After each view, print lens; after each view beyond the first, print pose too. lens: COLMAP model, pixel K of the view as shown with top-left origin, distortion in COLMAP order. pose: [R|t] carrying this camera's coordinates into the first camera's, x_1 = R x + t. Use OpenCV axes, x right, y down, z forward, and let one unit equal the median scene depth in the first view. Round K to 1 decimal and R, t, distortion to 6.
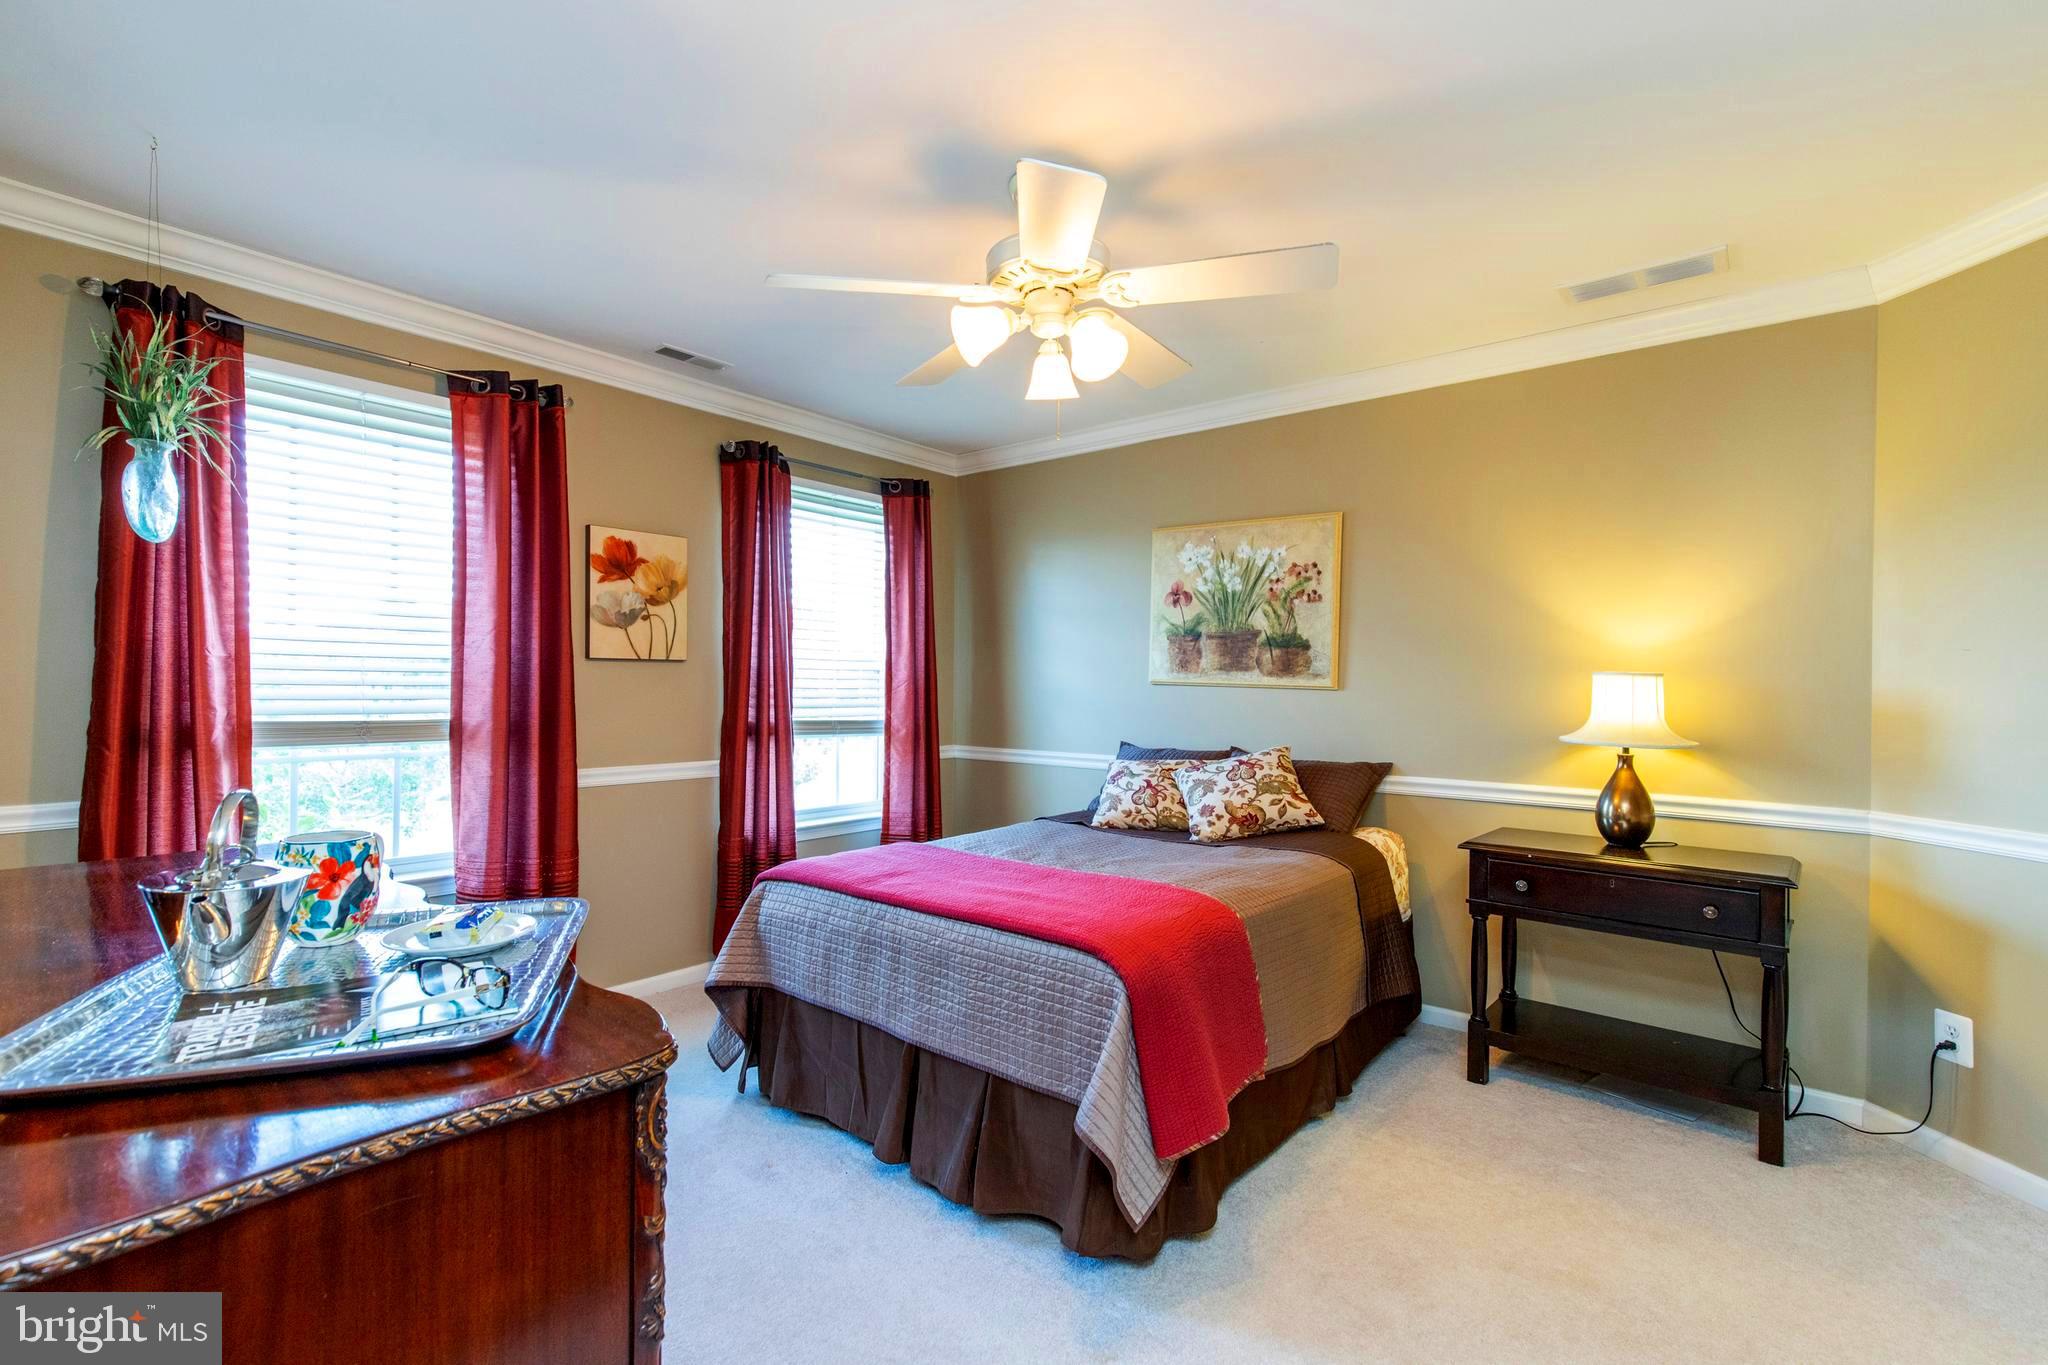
lens RADIAL K [[905.2, 0, 1052.2], [0, 905.2, 685.1], [0, 0, 1]] dist [0.003509, 0.000445]
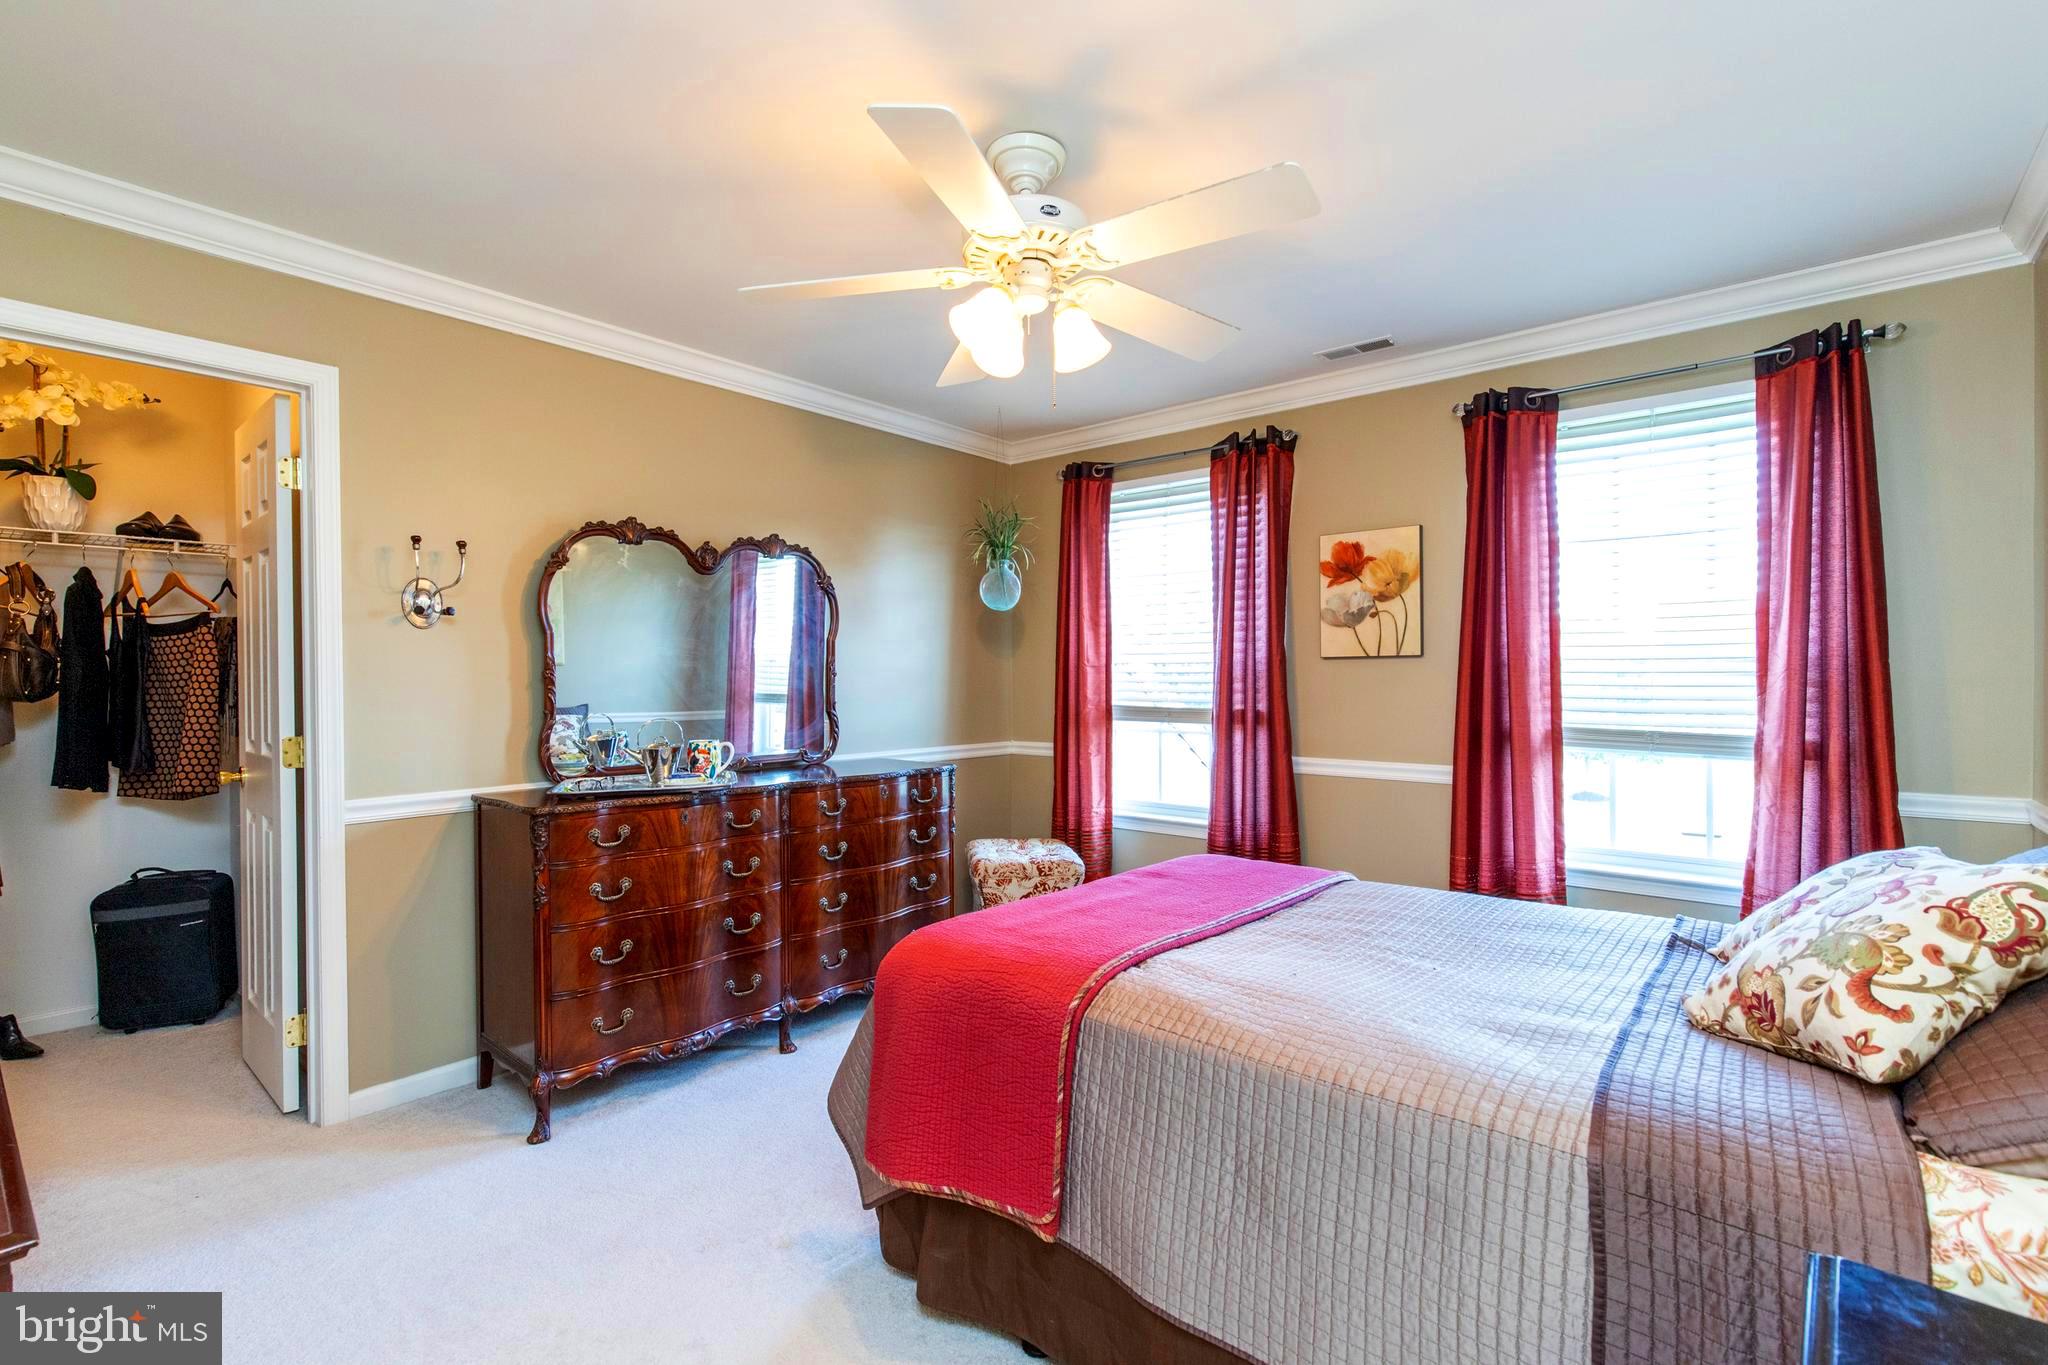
lens RADIAL K [[905.2, 0, 1052.2], [0, 905.2, 685.1], [0, 0, 1]] dist [0.003509, 0.000445]
pose [[-0.014276, -0.015543, -0.999777, 0.560234], [-0.009502, 0.999836, -0.015408, 0.022414], [0.999853, 0.009280, -0.014421, 0.660865]]
